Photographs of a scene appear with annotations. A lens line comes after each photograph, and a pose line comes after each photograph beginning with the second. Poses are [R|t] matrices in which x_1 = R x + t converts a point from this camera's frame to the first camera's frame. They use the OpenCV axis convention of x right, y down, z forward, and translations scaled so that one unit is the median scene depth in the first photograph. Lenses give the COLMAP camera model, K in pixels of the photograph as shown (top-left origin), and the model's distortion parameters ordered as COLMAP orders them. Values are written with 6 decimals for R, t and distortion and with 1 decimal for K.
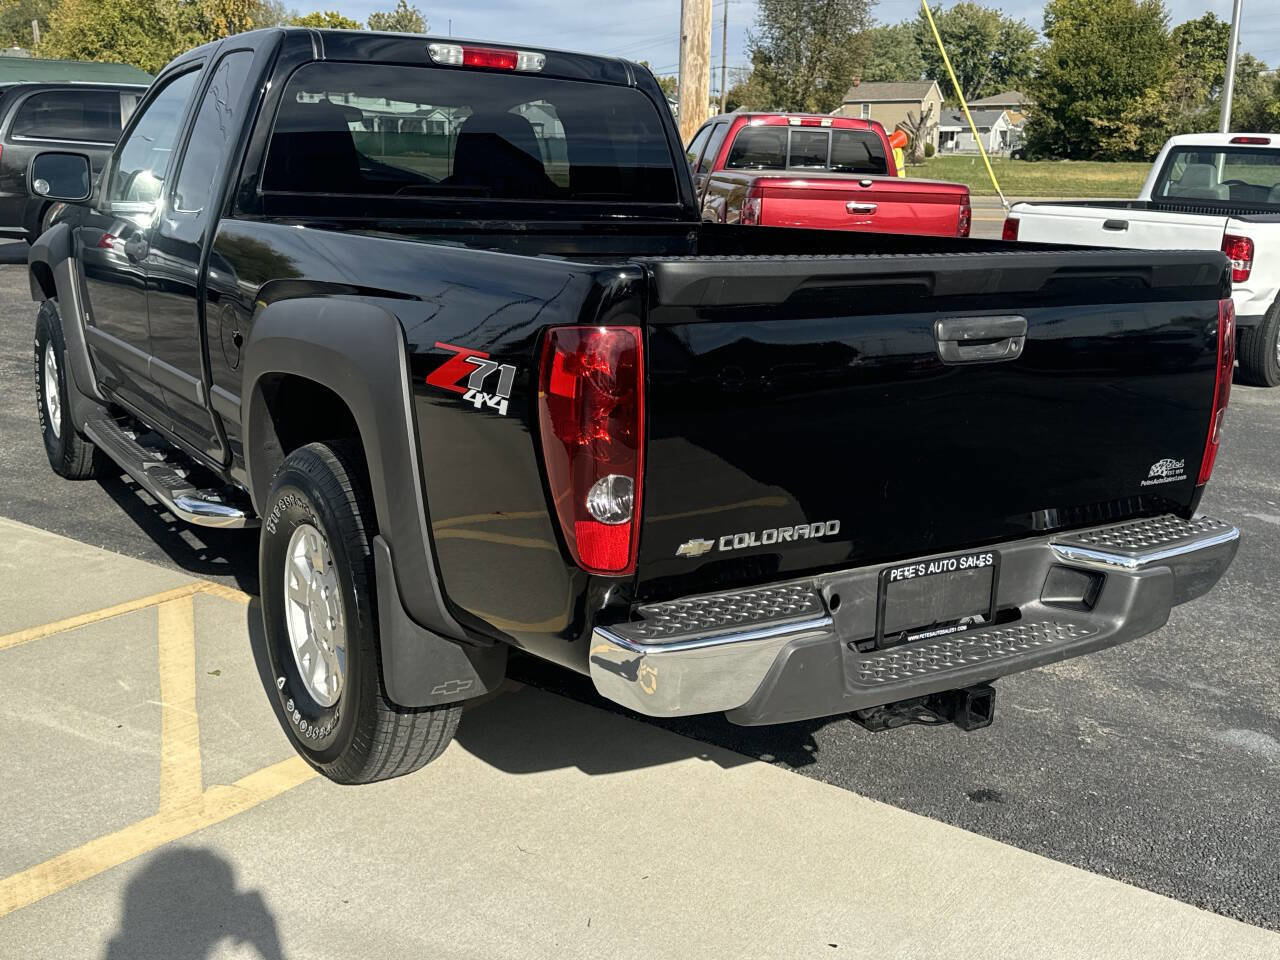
lens RADIAL K [[1288.4, 0, 647.8], [0, 1288.4, 481.1], [0, 0, 1]] dist [0.184291, -0.393079]
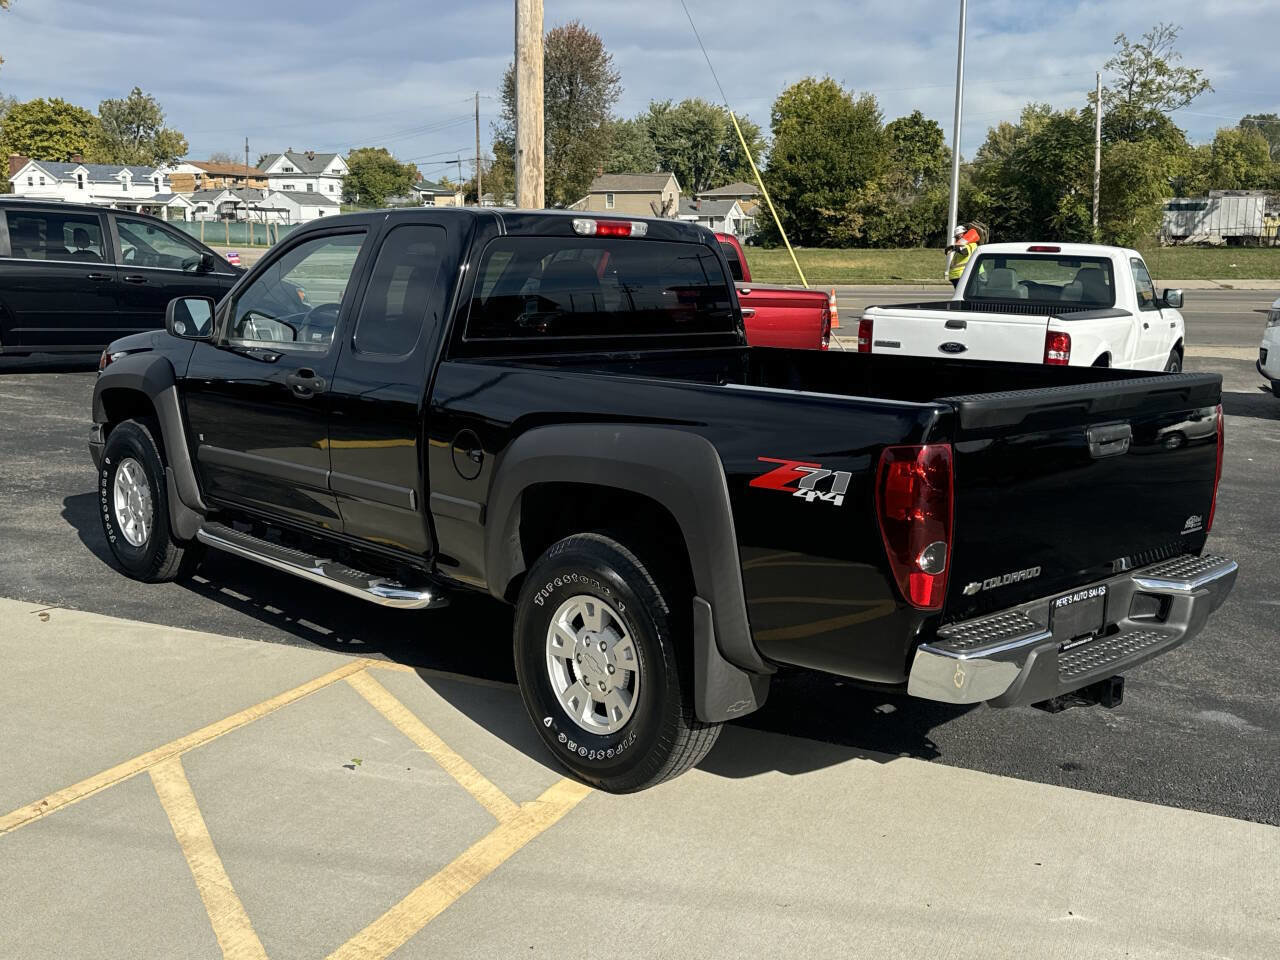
lens RADIAL K [[1278.9, 0, 638.9], [0, 1278.9, 481.4], [0, 0, 1]] dist [0.224184, -0.487636]
pose [[0.982429, -0.042949, 0.181630, -0.116228], [0.053790, 0.997026, -0.055191, -0.001878], [-0.178720, 0.063991, 0.981817, -0.078275]]
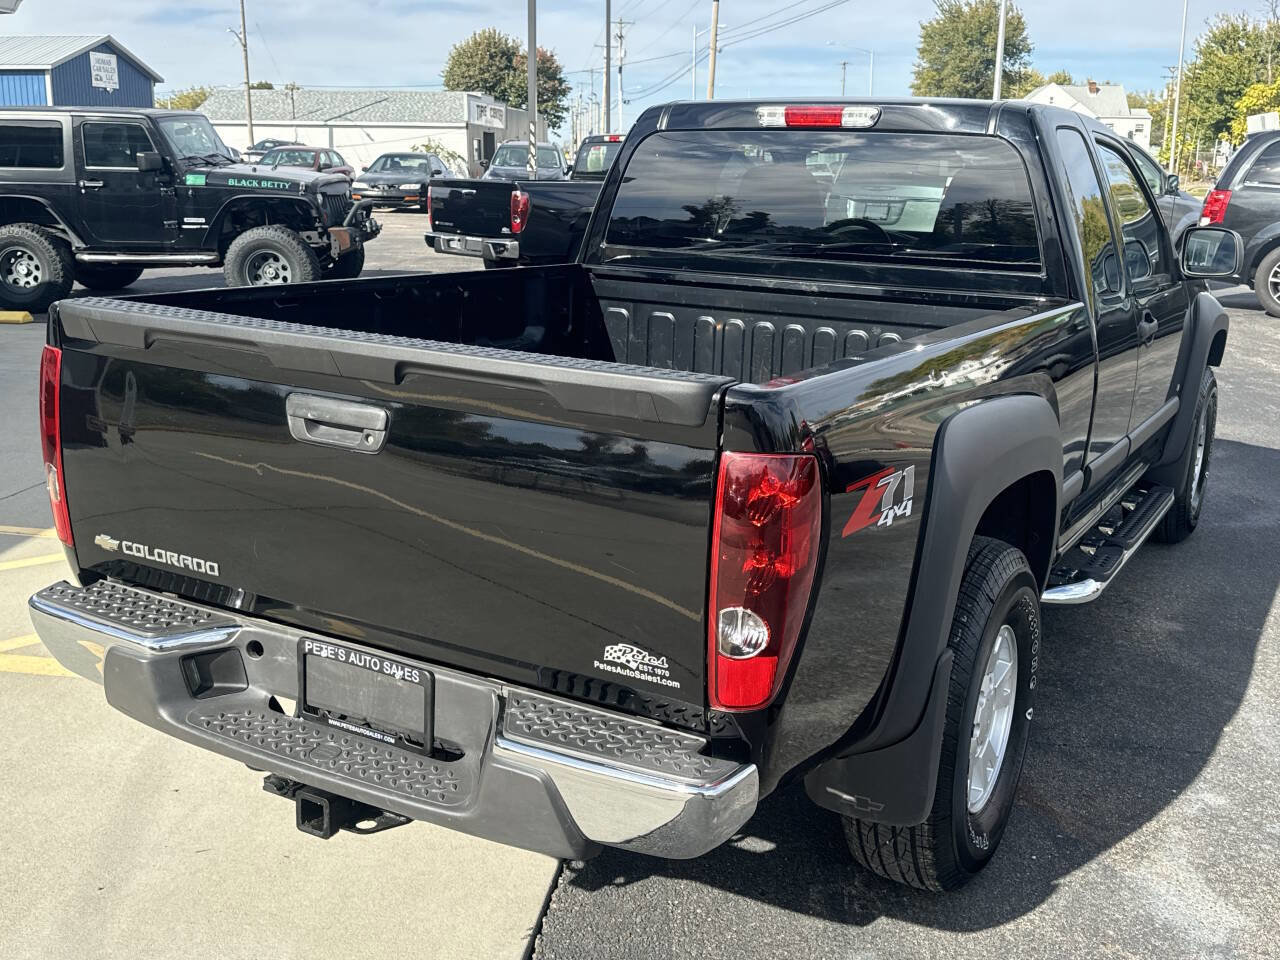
lens RADIAL K [[1288.4, 0, 647.8], [0, 1288.4, 481.1], [0, 0, 1]] dist [0.184291, -0.393079]
pose [[0.462062, 0.194500, -0.865256, 0.250283], [-0.219561, 0.970369, 0.100879, -0.045116], [0.859239, 0.143364, 0.491076, 0.157744]]
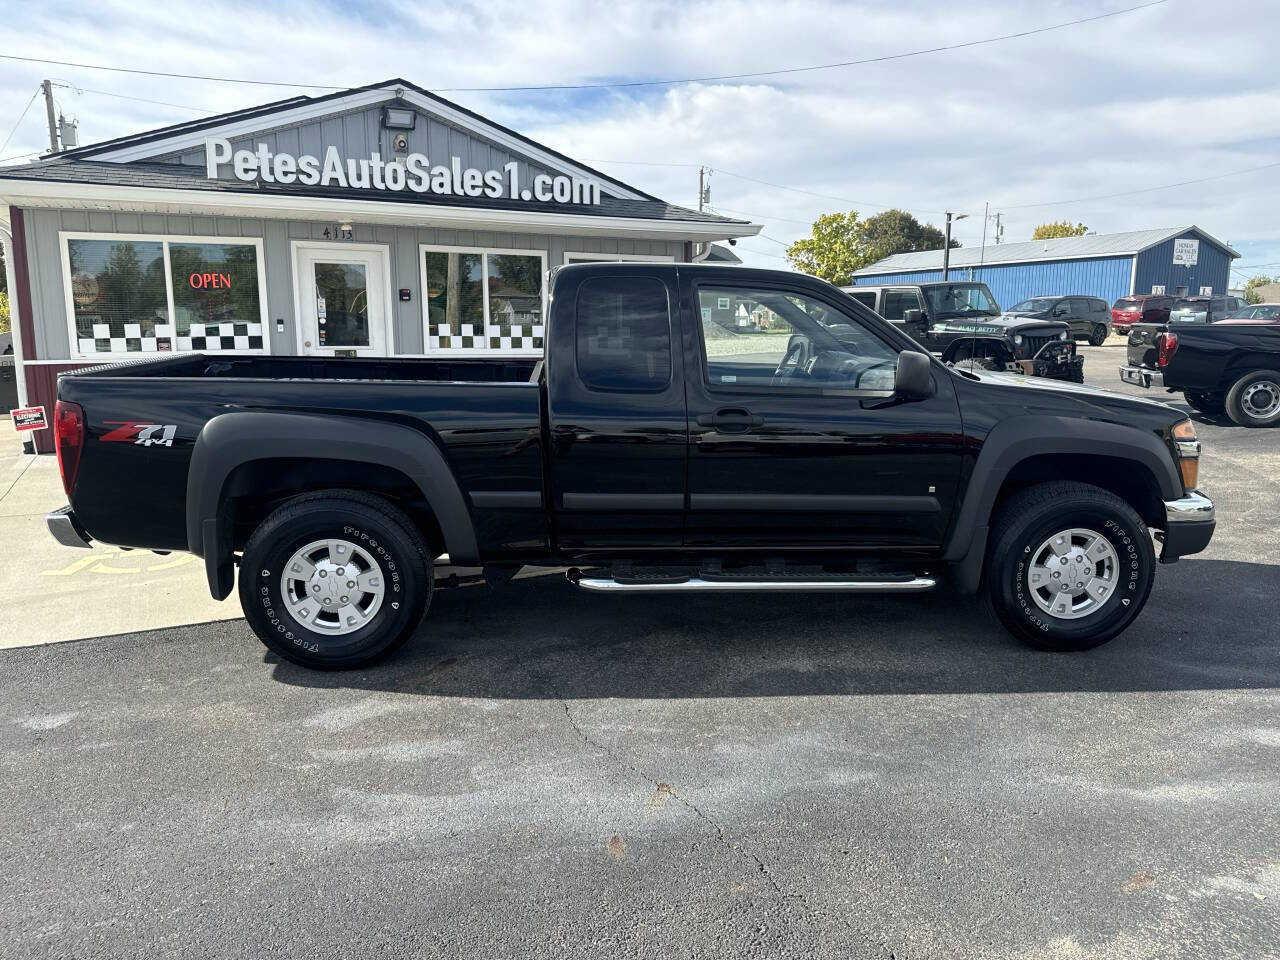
lens RADIAL K [[931.0, 0, 640.0], [0, 931.0, 480.0], [0, 0, 1]] dist [0.148230, -0.274449]
pose [[-0.476496, 0.129791, -0.869544, 0.315439], [-0.223626, 0.938621, 0.262645, -0.146185], [0.850261, 0.319601, -0.418224, 0.588264]]
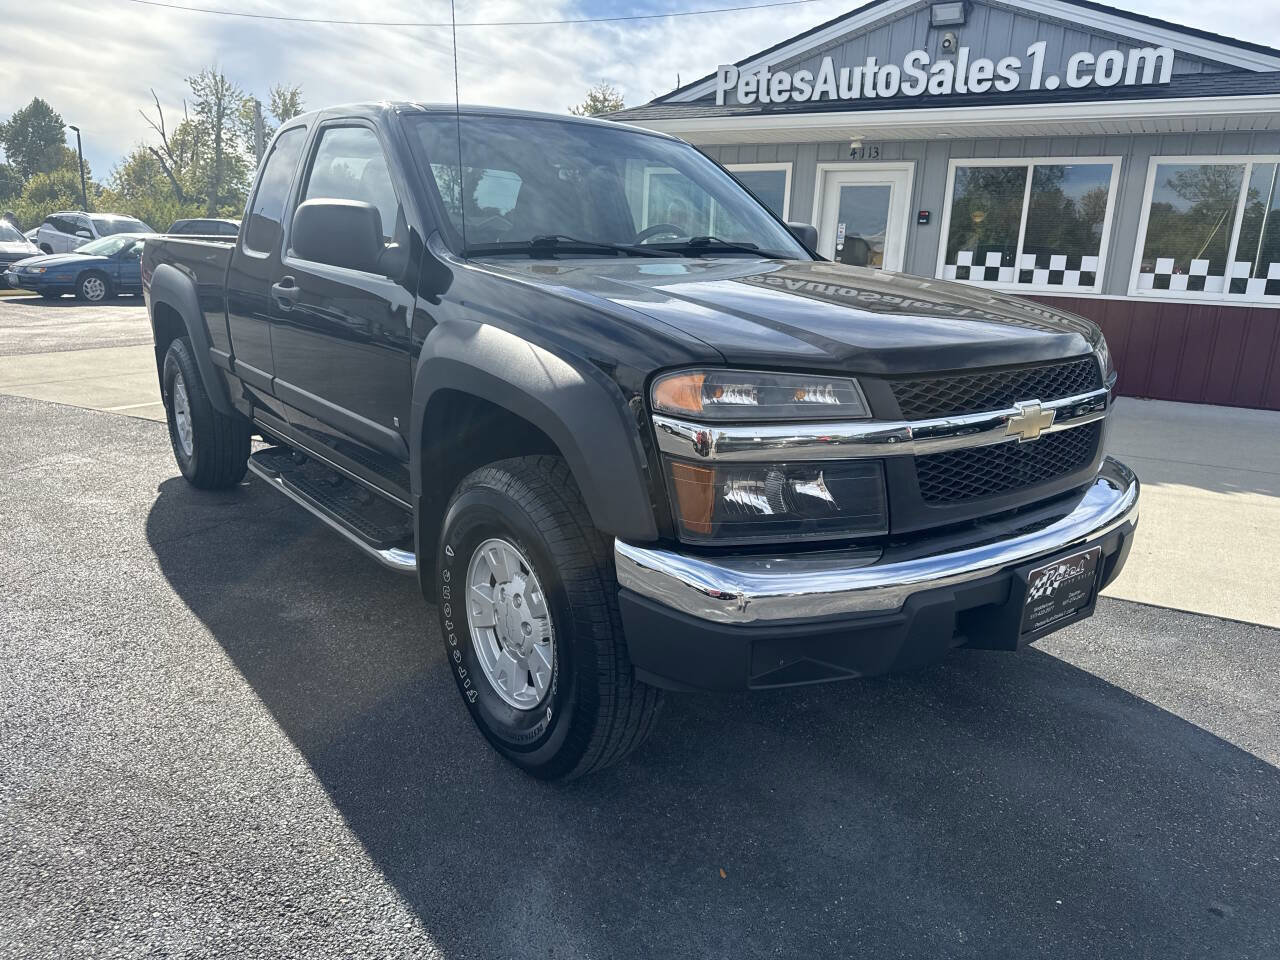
lens RADIAL K [[923.2, 0, 640.0], [0, 923.2, 480.0], [0, 0, 1]] dist [-0.003992, 0.003405]
pose [[-0.994691, -0.033290, -0.097373, -0.103843], [-0.074591, 0.885114, 0.459357, -0.172161], [0.070894, 0.464181, -0.882898, 0.755536]]
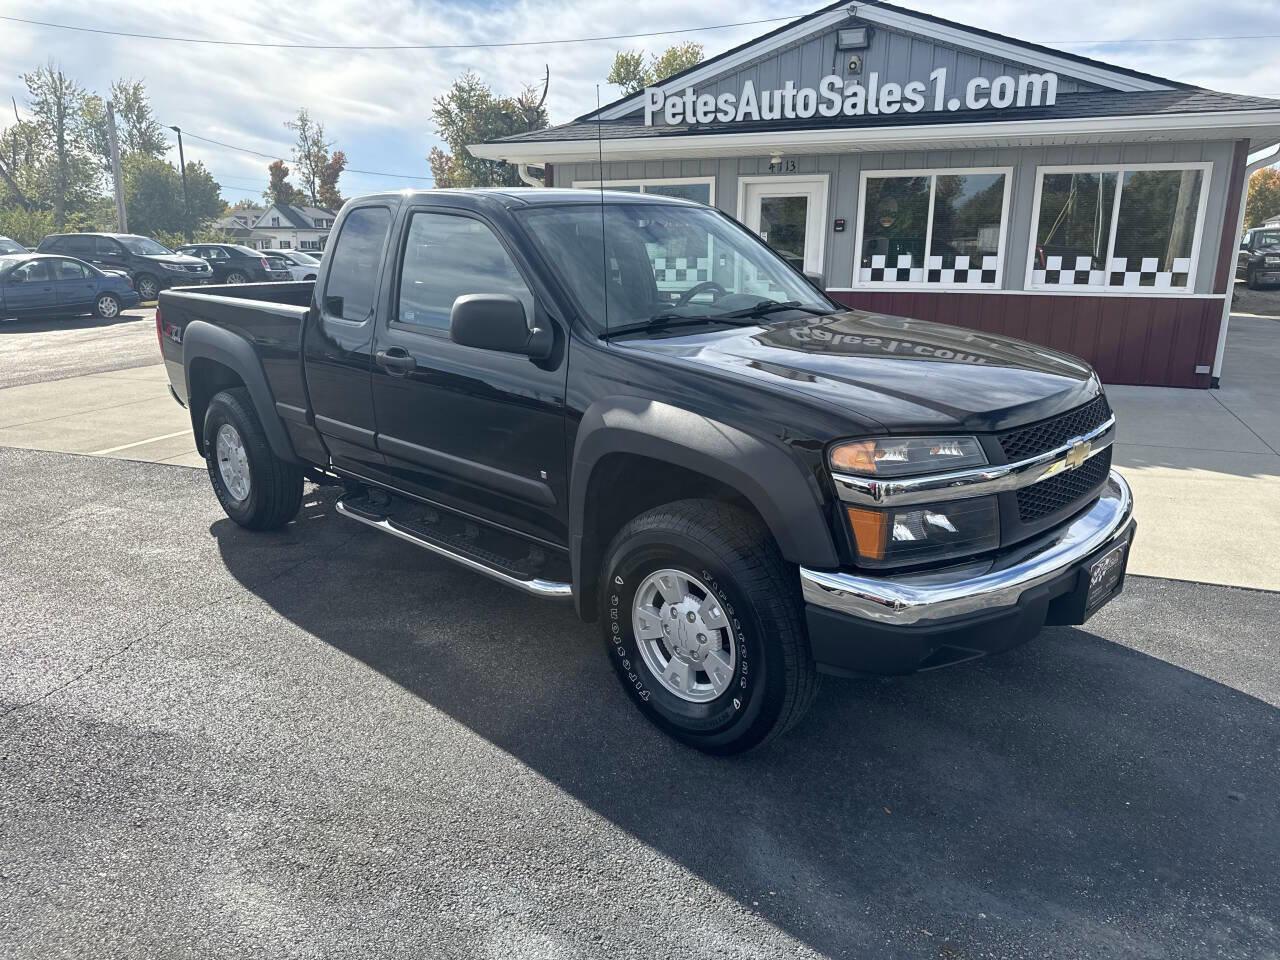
lens RADIAL K [[920.4, 0, 633.9], [0, 920.4, 481.1], [0, 0, 1]] dist [0.009260, -0.011849]
pose [[-0.976076, 0.035501, -0.214512, -0.029503], [-0.070086, 0.882551, 0.464964, -0.203756], [0.205824, 0.468875, -0.858949, 0.784318]]
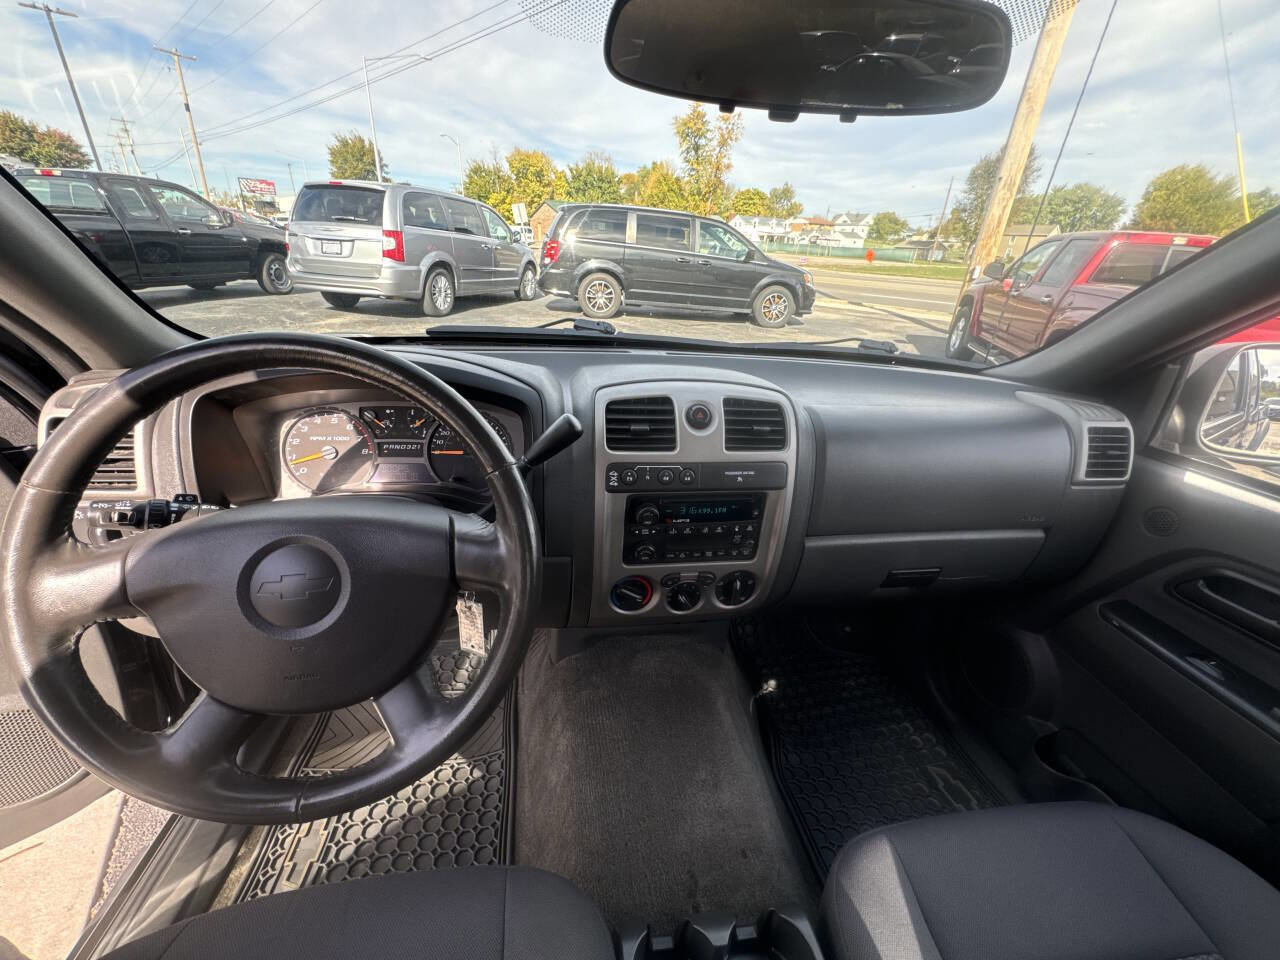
lens RADIAL K [[514.0, 0, 640.0], [0, 514.0, 480.0], [0, 0, 1]] dist [-0.007687, 0.000043]
pose [[0.915750, 0.194828, -0.351347, -0.102248], [-0.131290, 0.971653, 0.196606, -0.106389], [0.379691, -0.133914, 0.915370, 0.413439]]
